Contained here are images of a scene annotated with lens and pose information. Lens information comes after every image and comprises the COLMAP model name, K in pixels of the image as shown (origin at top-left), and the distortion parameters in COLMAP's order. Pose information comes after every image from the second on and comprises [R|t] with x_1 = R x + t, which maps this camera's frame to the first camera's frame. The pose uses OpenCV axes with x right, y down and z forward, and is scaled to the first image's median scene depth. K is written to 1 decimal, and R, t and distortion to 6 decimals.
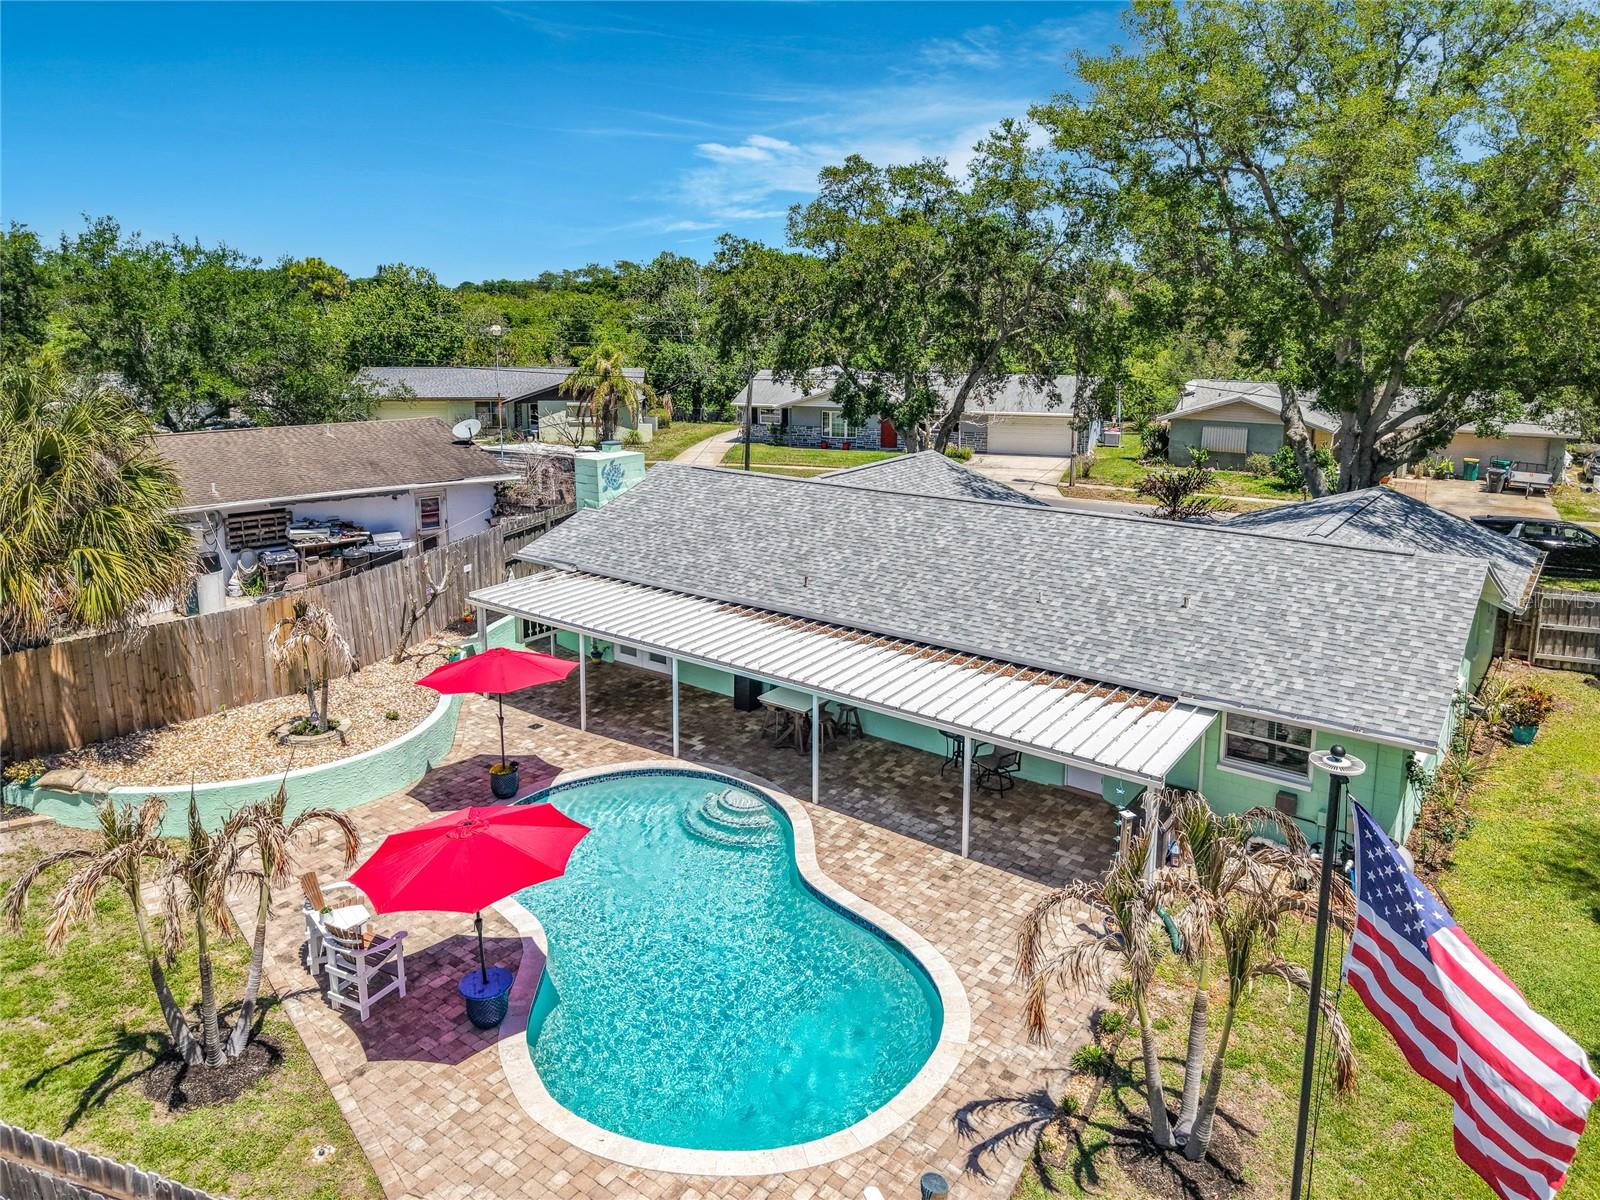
lens RADIAL K [[1101.1, 0, 816.9], [0, 1101.1, 507.3], [0, 0, 1]] dist [-0.000884, -0.006495]
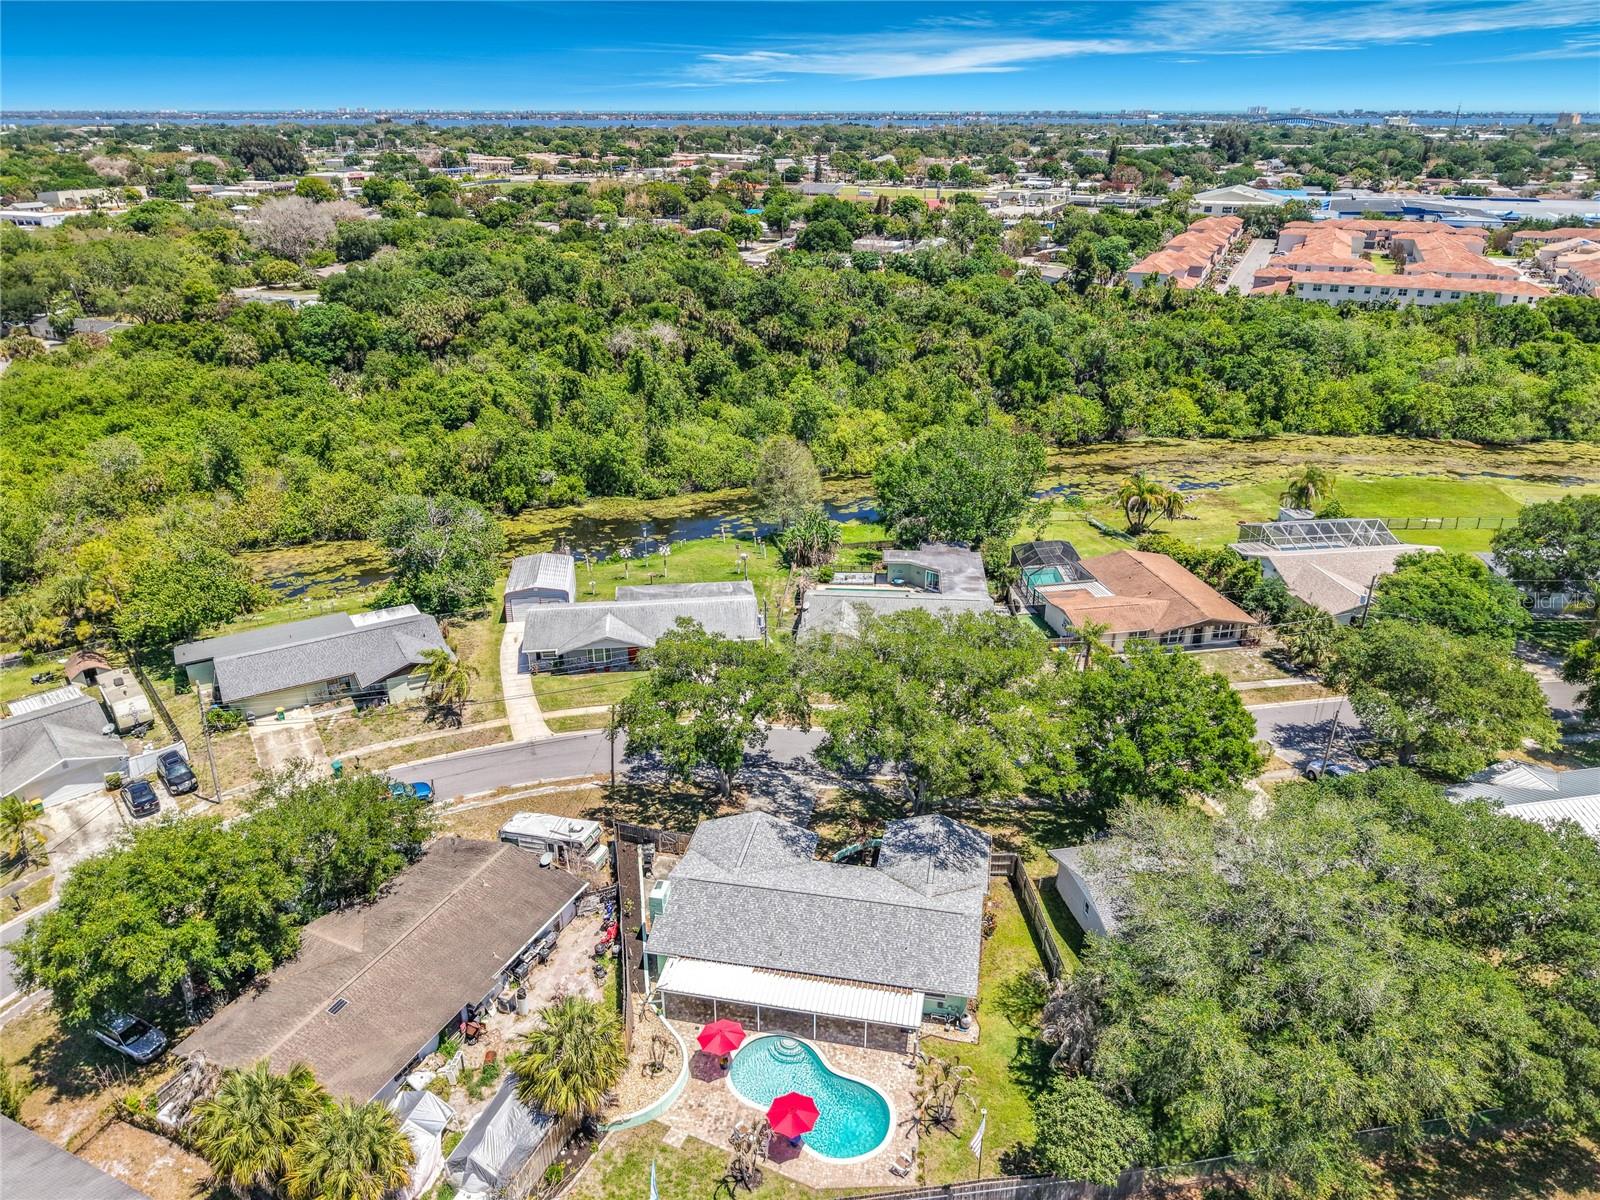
lens RADIAL K [[1112.6, 0, 806.4], [0, 1112.6, 600.2], [0, 0, 1]] dist [0.043315, -0.042669]
pose [[0.902258, -0.177694, 0.392882, -1.079817], [0.075061, 0.961954, 0.262698, -1.834260], [-0.424614, -0.207531, 0.881268, -1.635751]]
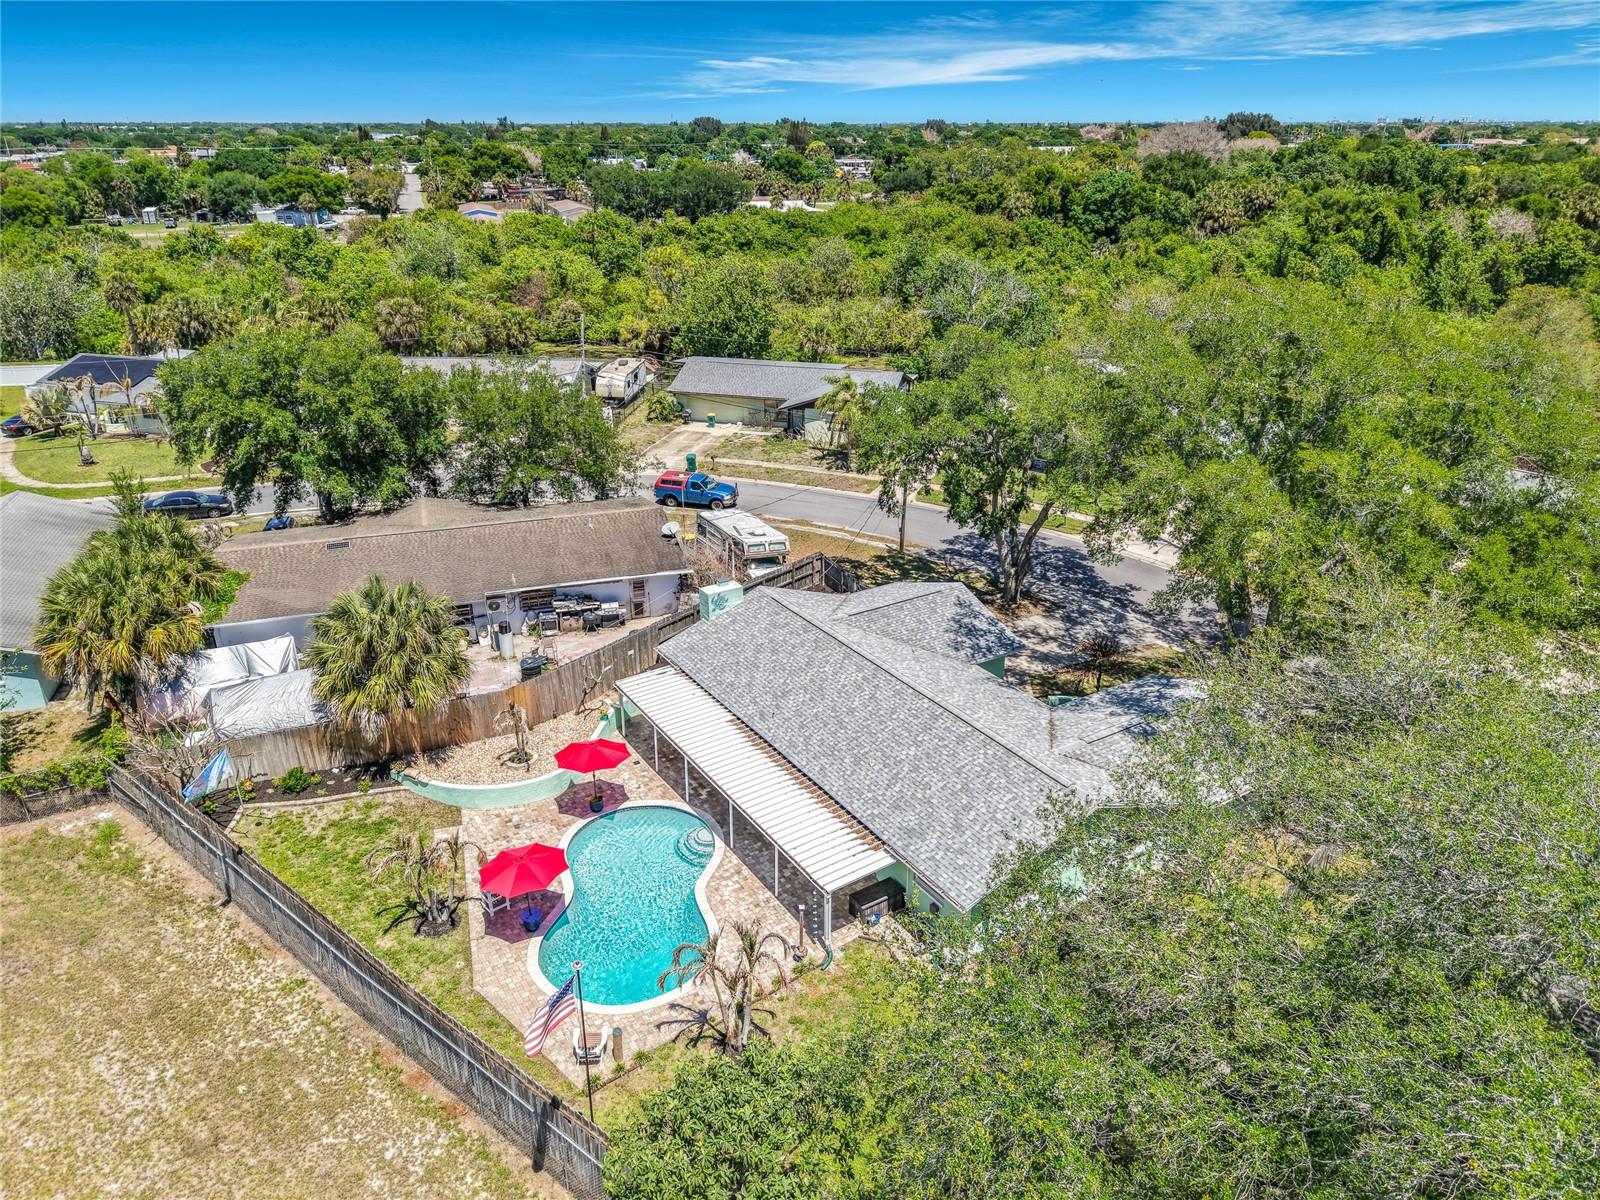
lens RADIAL K [[1112.6, 0, 806.4], [0, 1112.6, 600.2], [0, 0, 1]] dist [0.043315, -0.042669]
pose [[0.928809, 0.138072, -0.343875, 0.729599], [-0.059068, 0.971290, 0.230449, -0.611516], [0.365821, -0.193731, 0.910299, -0.657041]]
